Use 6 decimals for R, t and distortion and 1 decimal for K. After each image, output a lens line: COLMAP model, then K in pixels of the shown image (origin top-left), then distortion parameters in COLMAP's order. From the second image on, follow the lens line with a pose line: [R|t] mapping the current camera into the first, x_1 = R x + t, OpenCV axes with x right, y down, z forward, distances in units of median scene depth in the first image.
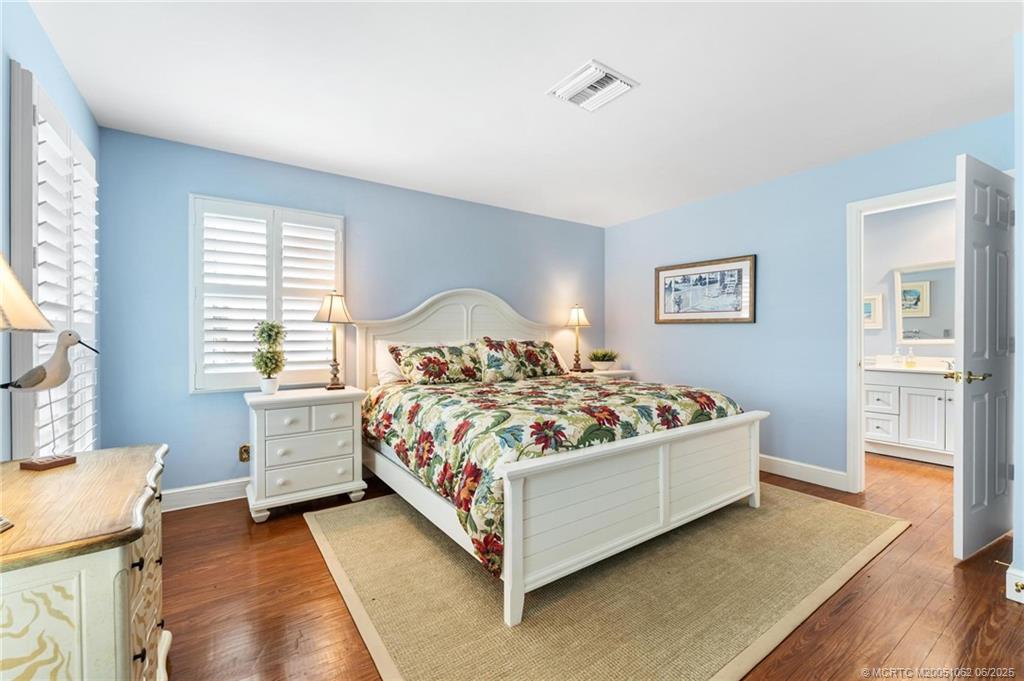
lens RADIAL K [[442.7, 0, 516.6], [0, 442.7, 336.6], [0, 0, 1]] dist [-0.000920, -0.000102]
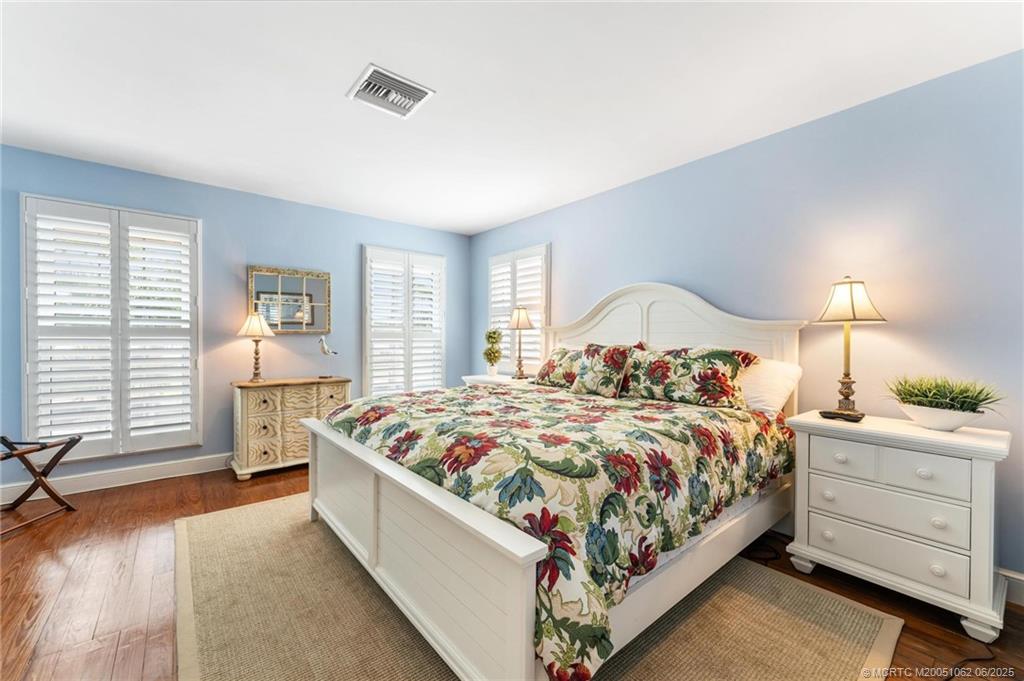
lens RADIAL K [[412.3, 0, 515.6], [0, 412.3, 340.7], [0, 0, 1]] dist [0.001337, 0.000184]
pose [[0.069455, -0.001350, -0.997584, 0.718058], [-0.021789, 0.999758, -0.002870, 0.006856], [0.997347, 0.021936, 0.069409, 0.795702]]
